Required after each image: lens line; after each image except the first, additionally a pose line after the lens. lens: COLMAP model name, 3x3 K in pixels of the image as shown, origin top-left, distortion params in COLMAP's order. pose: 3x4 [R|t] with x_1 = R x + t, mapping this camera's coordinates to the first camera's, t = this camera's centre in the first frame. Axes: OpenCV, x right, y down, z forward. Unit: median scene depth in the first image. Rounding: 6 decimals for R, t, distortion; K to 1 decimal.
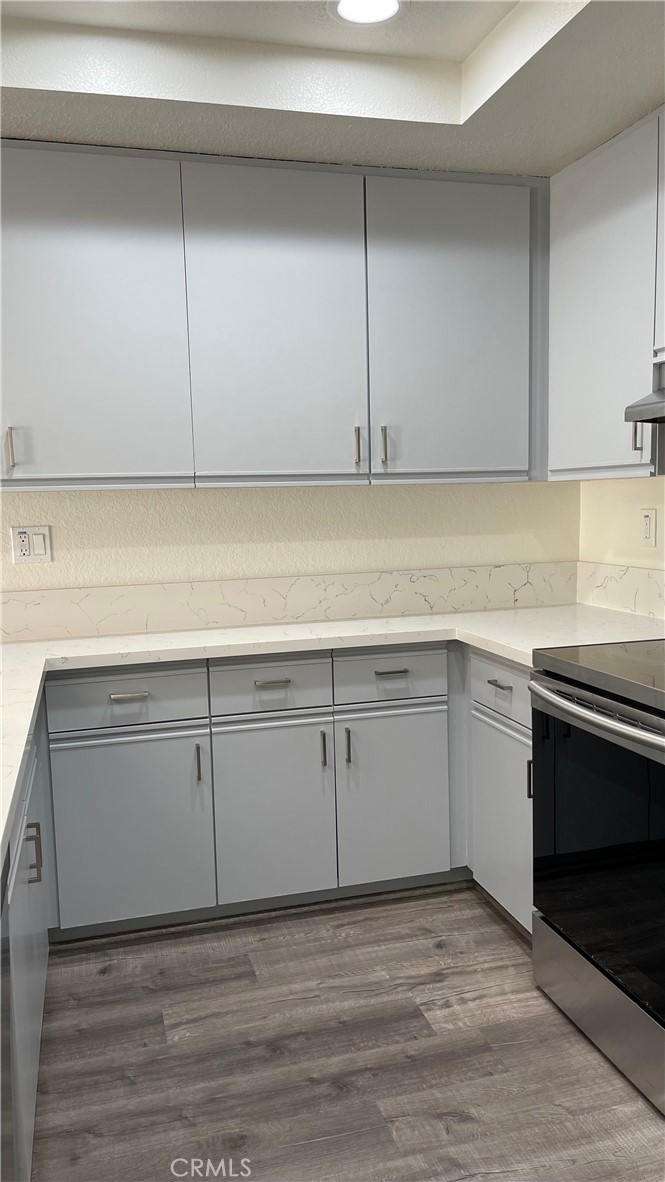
lens RADIAL K [[899.6, 0, 331.3], [0, 899.6, 596.6], [0, 0, 1]] dist [0.060727, -0.086181]
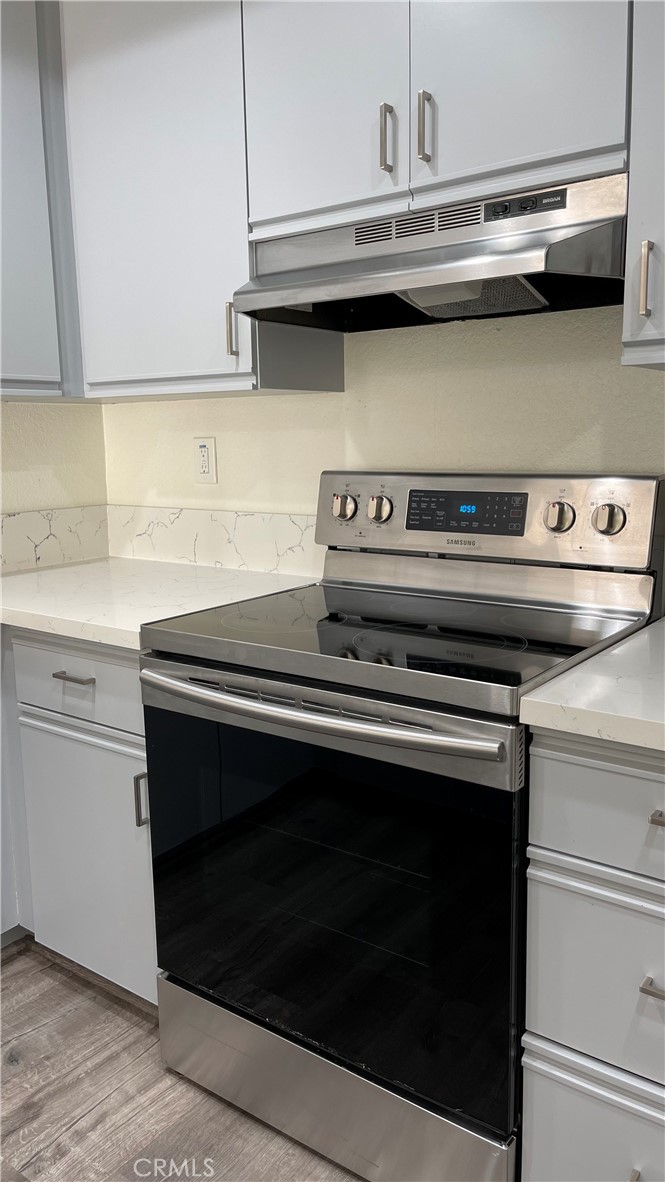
lens RADIAL K [[880.8, 0, 333.4], [0, 880.8, 588.1], [0, 0, 1]] dist [0.086981, -0.139870]
pose [[0.789347, -0.093883, 0.606727, -0.073973], [0.065631, 0.995480, 0.068652, -0.008287], [-0.610429, -0.014370, 0.791940, 0.331062]]
